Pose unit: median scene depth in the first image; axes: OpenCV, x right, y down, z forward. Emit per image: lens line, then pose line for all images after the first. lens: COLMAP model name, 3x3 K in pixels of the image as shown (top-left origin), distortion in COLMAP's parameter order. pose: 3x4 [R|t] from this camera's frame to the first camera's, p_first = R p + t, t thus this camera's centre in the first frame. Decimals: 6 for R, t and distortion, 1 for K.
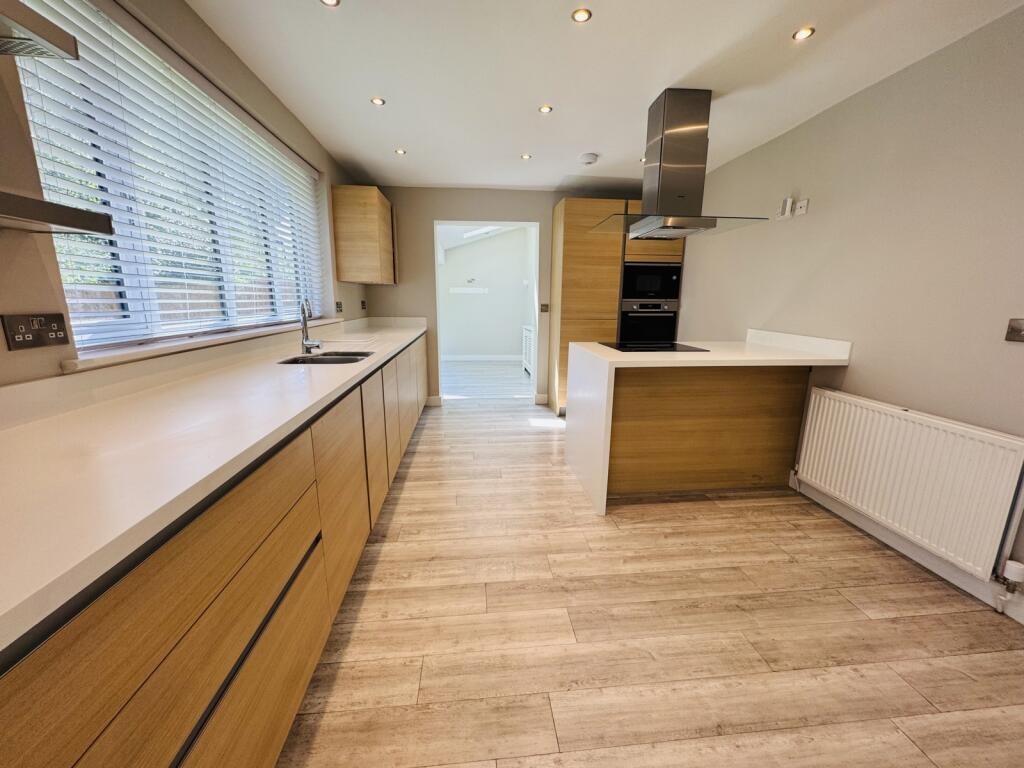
lens RADIAL K [[409.3, 0, 512.8], [0, 409.3, 384.7], [0, 0, 1]] dist [-0.003647, 0.000440]
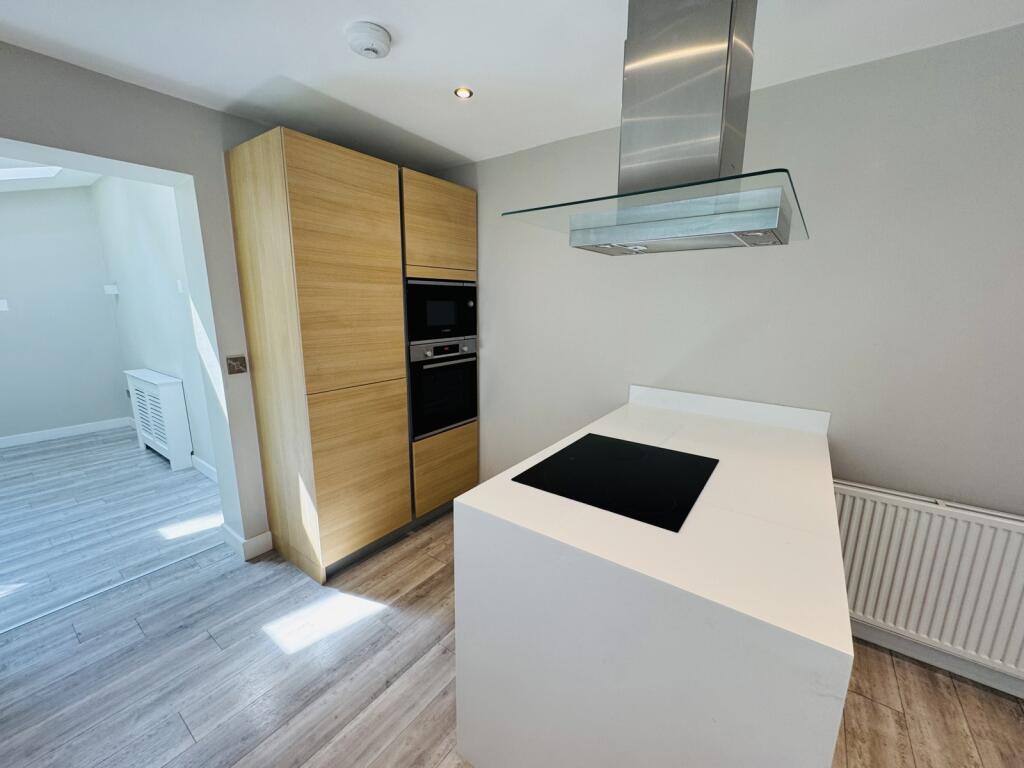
lens RADIAL K [[409.3, 0, 511.0], [0, 409.3, 384.7], [0, 0, 1]] dist [-0.003647, 0.000440]
pose [[0.666362, -0.153921, 0.729568, -0.107511], [0.154225, 0.985754, 0.067106, -0.272773], [-0.729504, 0.067801, 0.680608, 0.834140]]
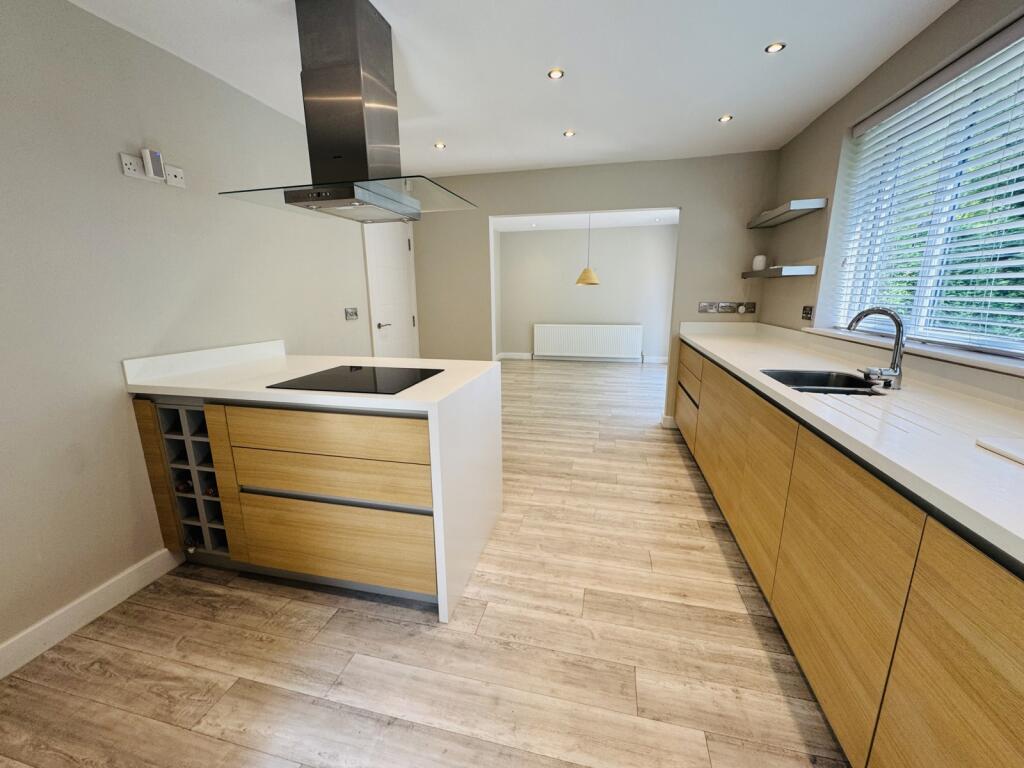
lens RADIAL K [[409.3, 0, 513.6], [0, 409.3, 386.1], [0, 0, 1]] dist [-0.003647, 0.000440]
pose [[-0.946744, -0.075712, 0.312961, -0.109845], [0.063801, 0.908580, 0.412810, -0.371195], [-0.315604, 0.410792, -0.855362, 1.647214]]
